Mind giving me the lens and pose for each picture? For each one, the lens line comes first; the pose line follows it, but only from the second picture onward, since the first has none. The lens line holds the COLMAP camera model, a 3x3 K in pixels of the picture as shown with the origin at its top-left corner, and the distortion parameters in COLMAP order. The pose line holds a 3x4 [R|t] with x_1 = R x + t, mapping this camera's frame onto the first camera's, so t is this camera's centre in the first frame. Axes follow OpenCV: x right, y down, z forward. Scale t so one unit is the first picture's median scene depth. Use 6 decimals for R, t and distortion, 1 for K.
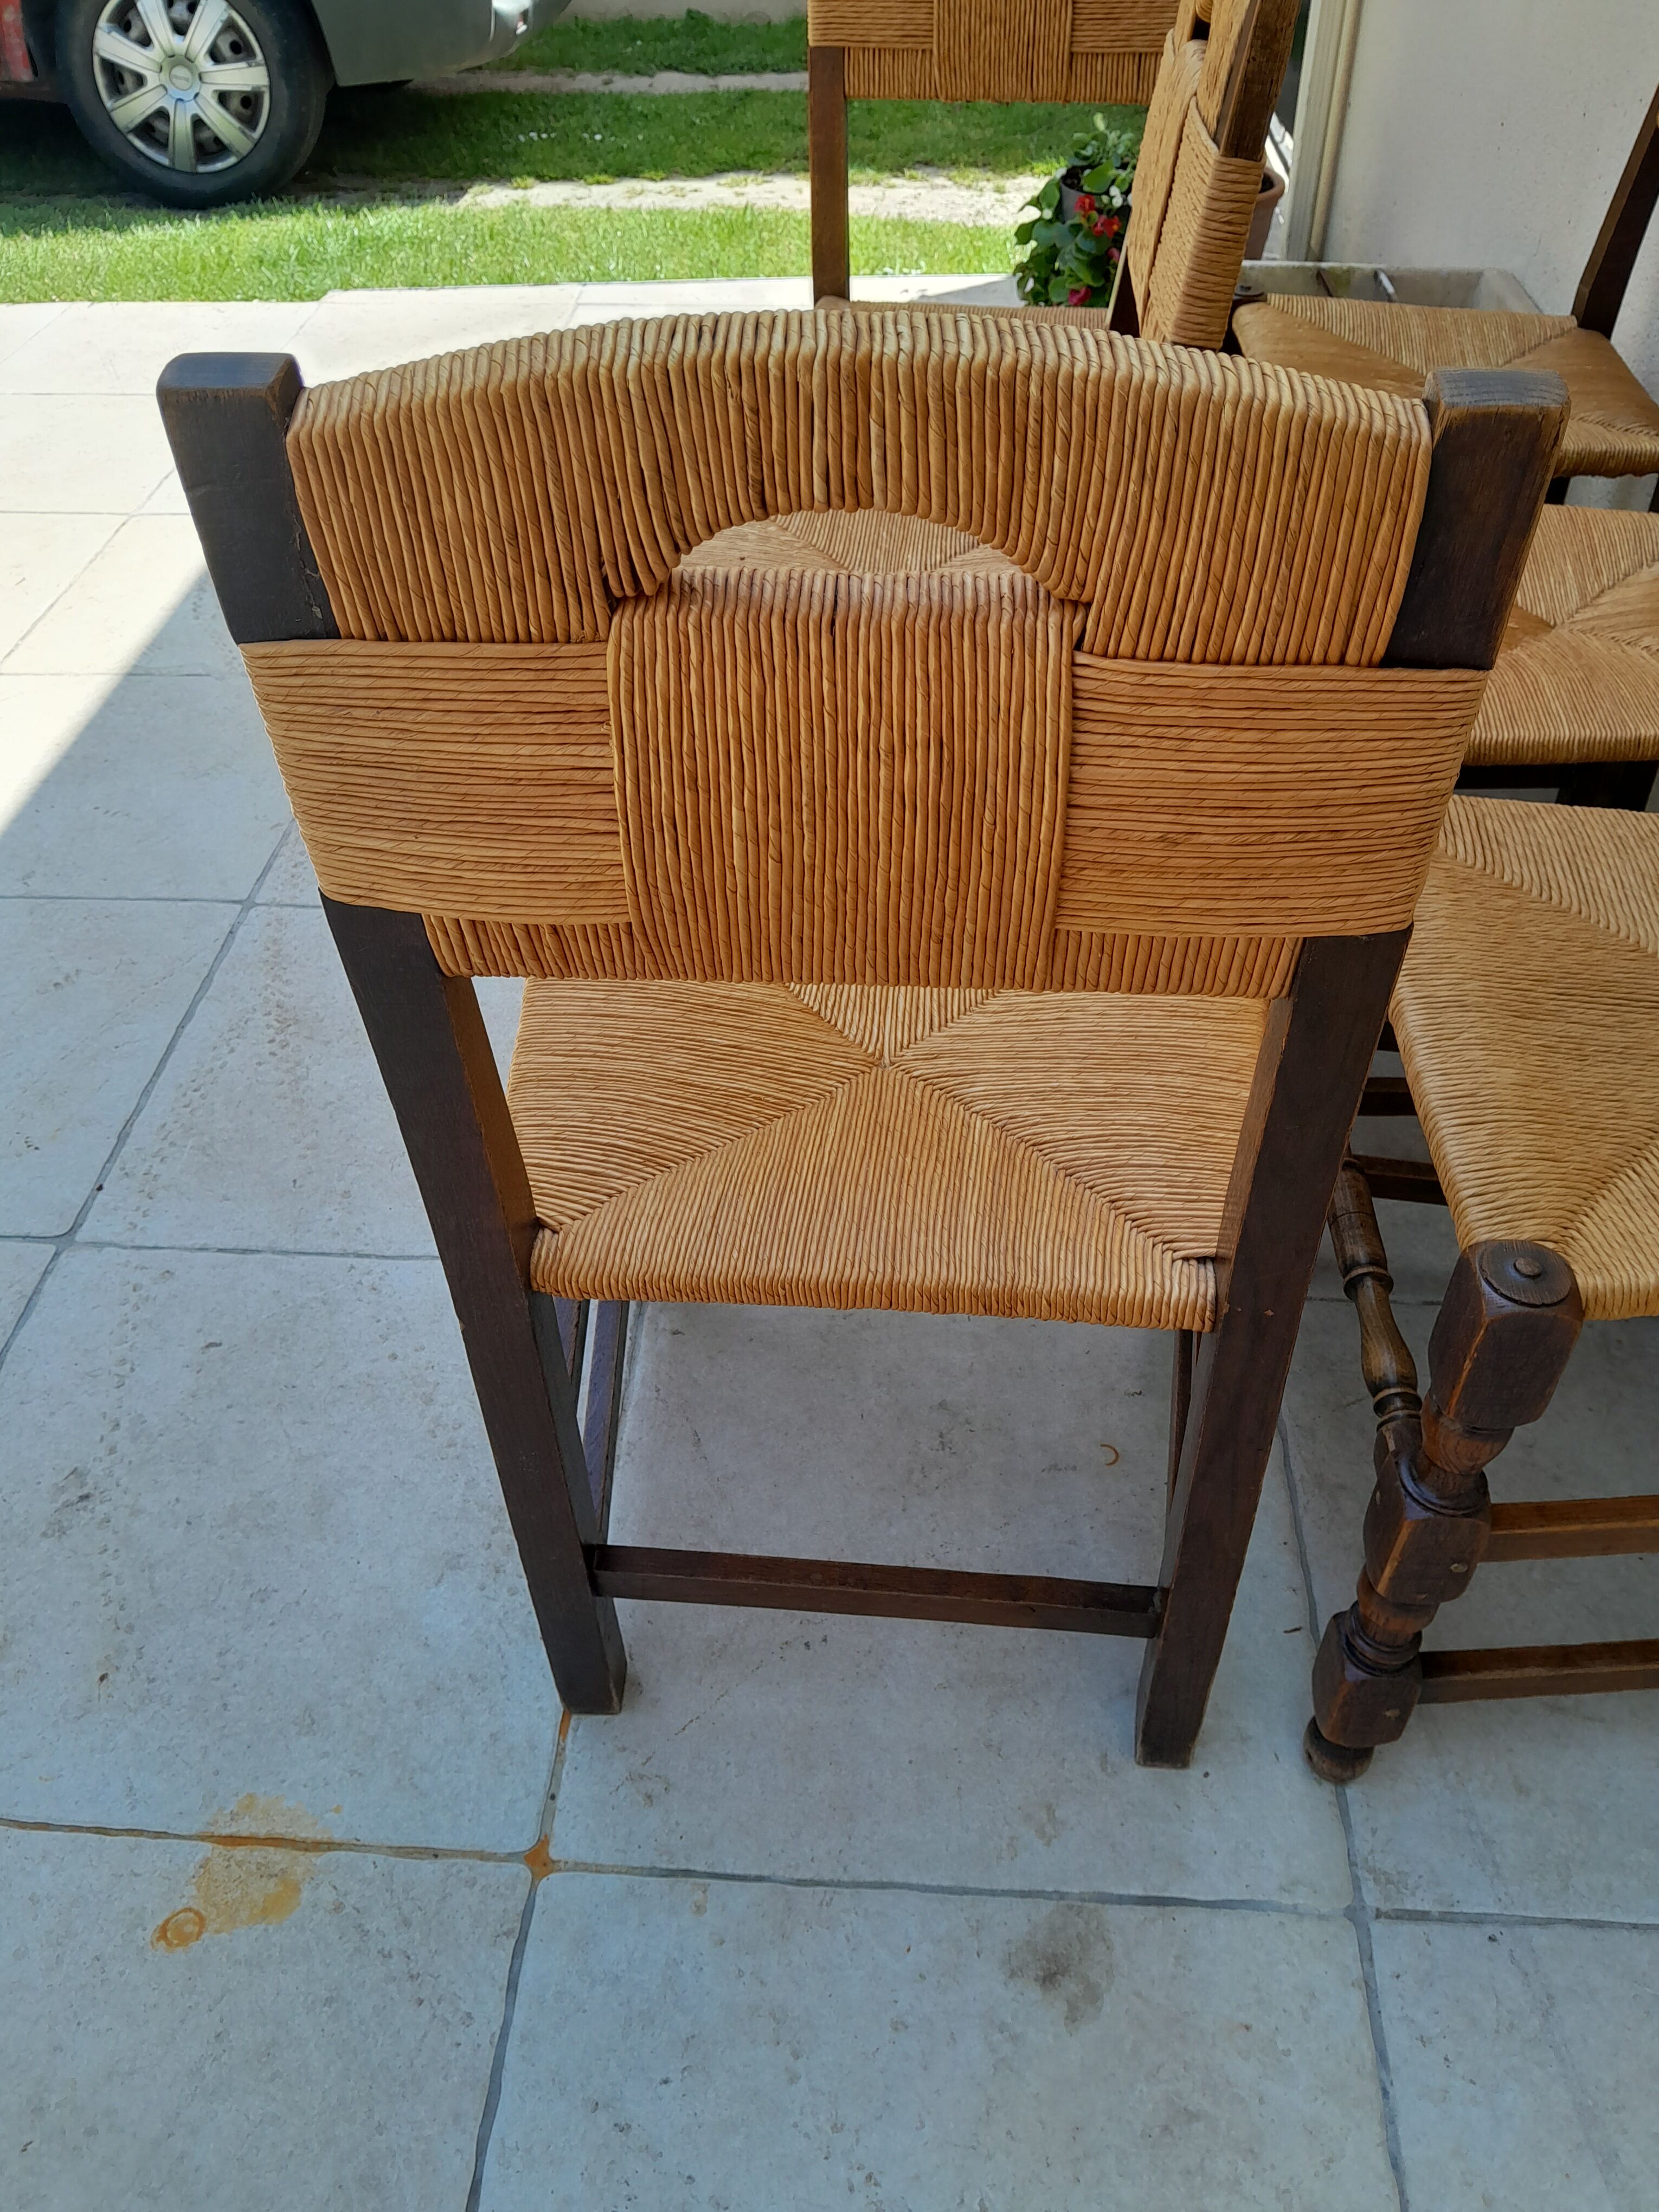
lens RADIAL K [[1688.8, 0, 836.6], [0, 1688.8, 1116.6], [0, 0, 1]] dist [0.046526, -0.128849]
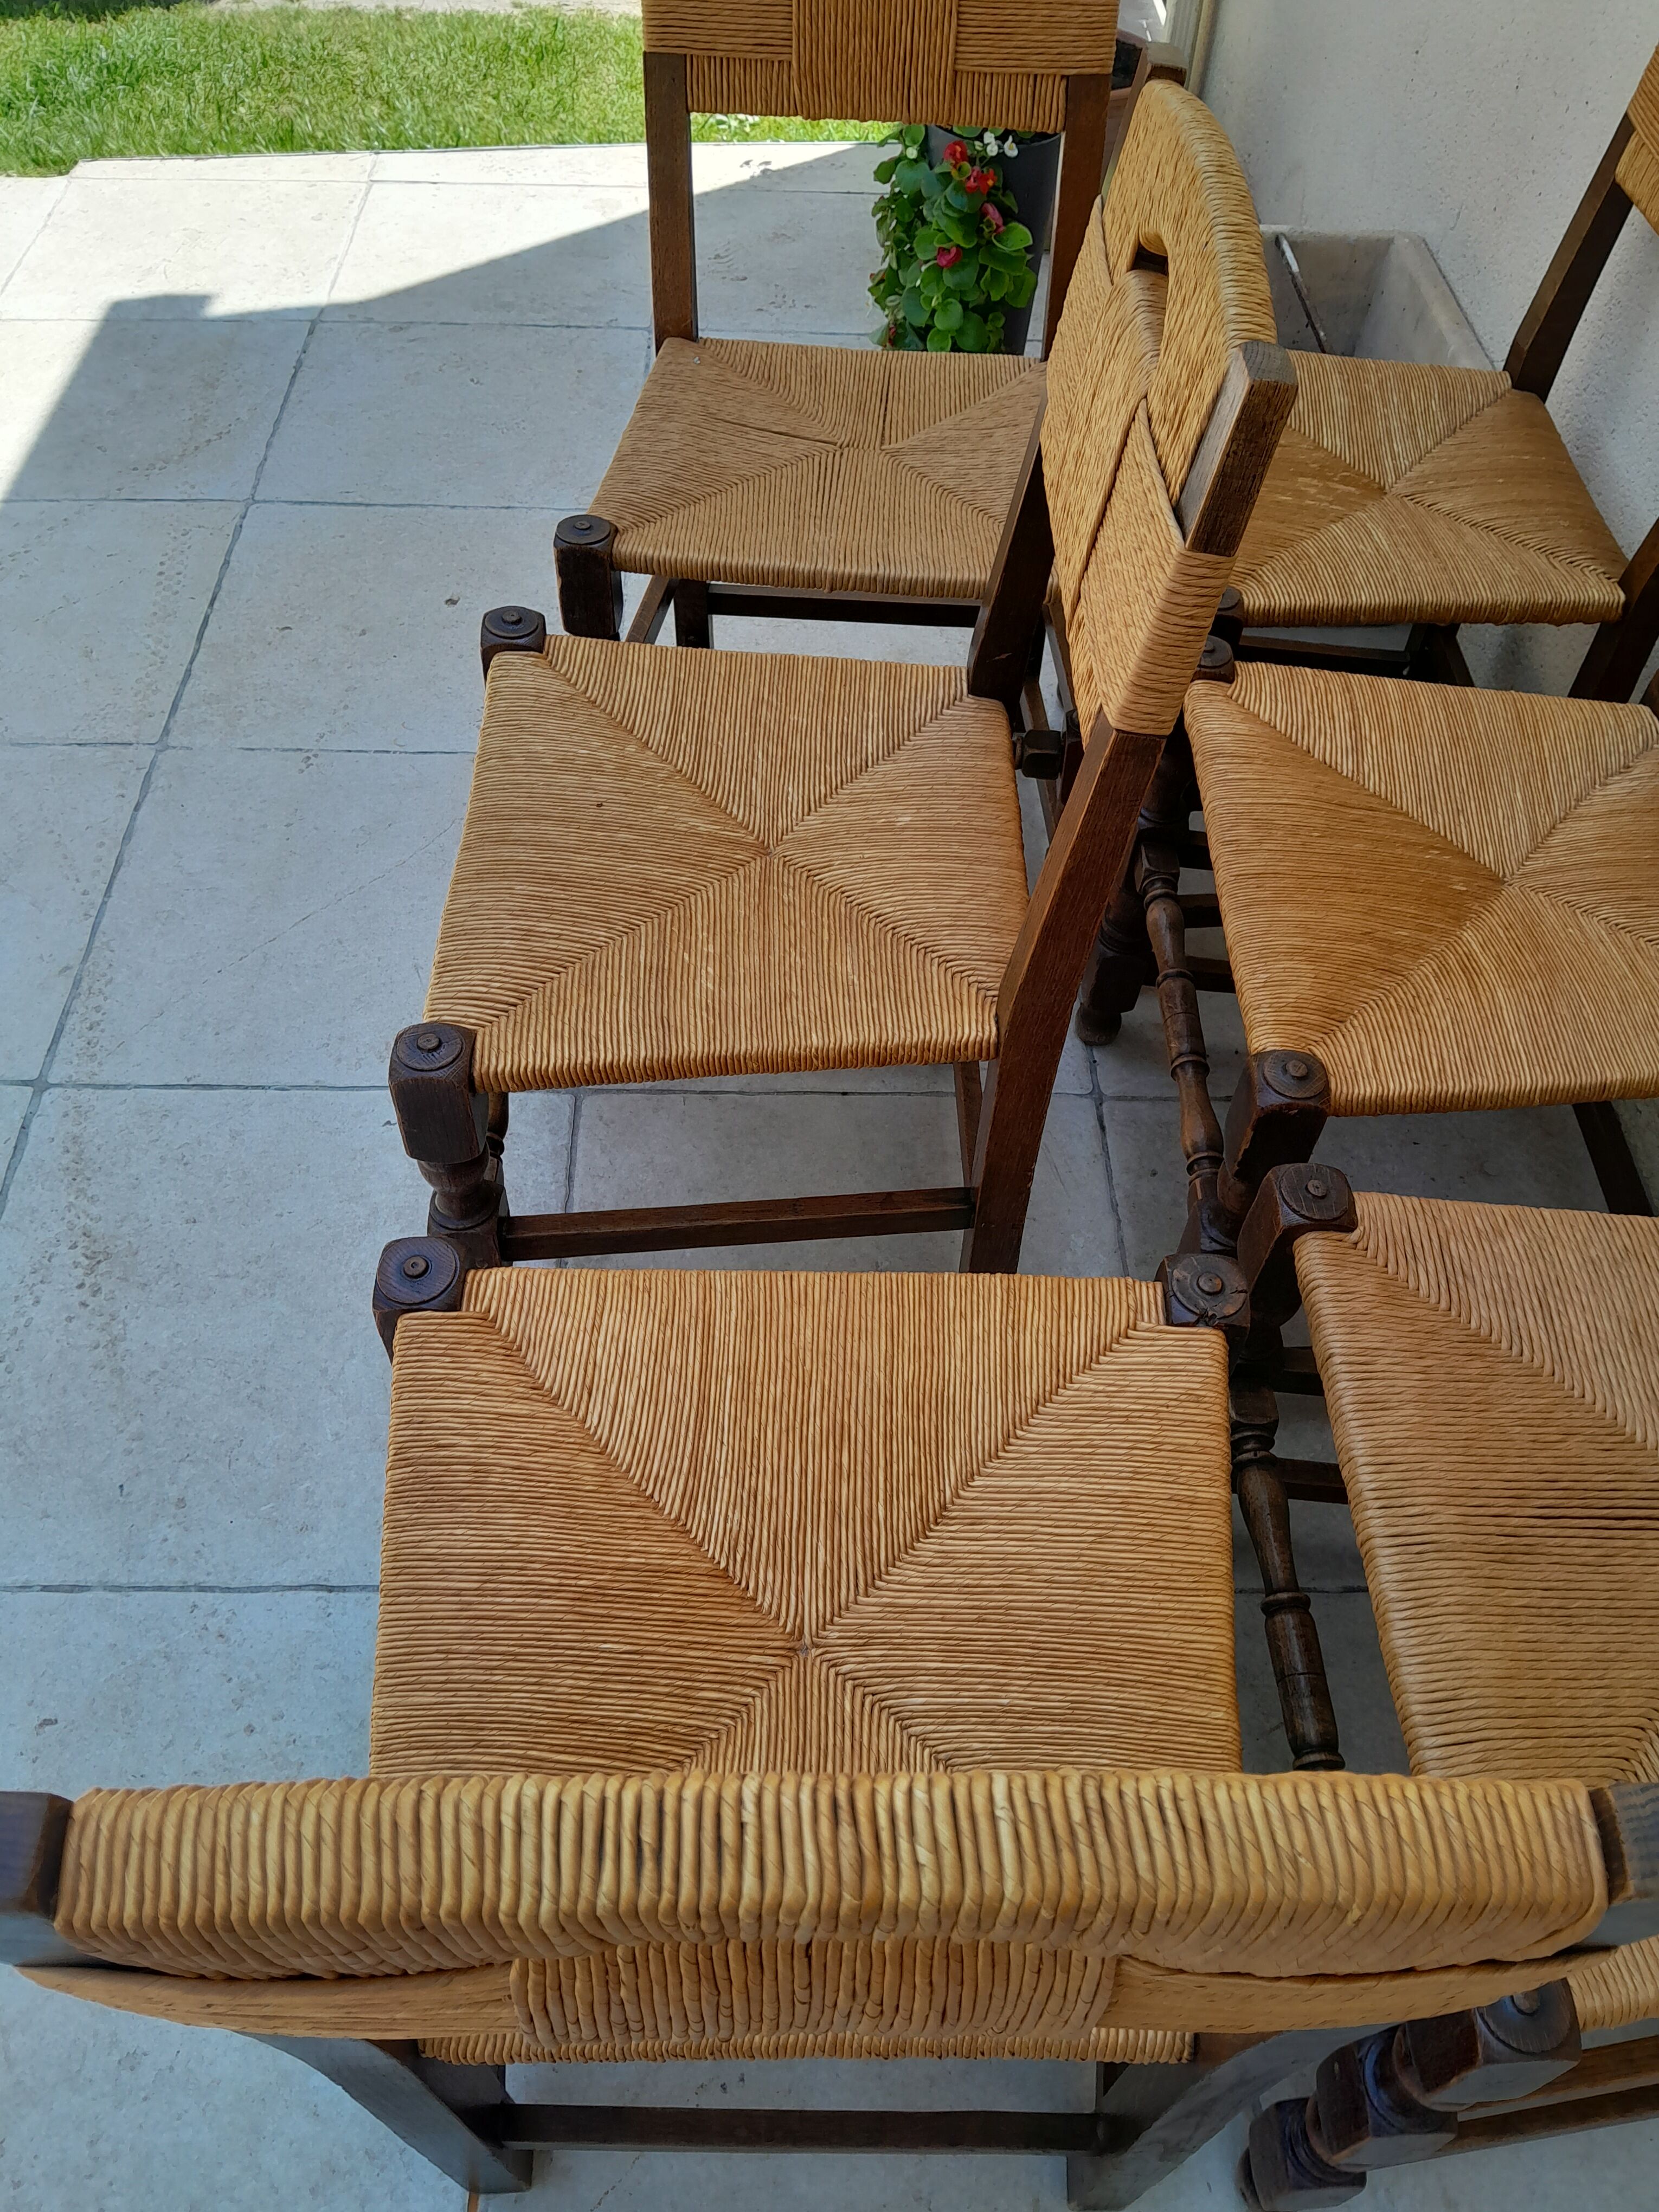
lens RADIAL K [[1710.3, 0, 828.1], [0, 1710.3, 1112.0], [0, 0, 1]] dist [-0.037202, 0.007800]
pose [[0.995830, -0.033207, 0.084975, -0.018101], [0.020424, 0.988911, 0.147100, -0.308611], [-0.088917, -0.144751, 0.985465, 0.118316]]
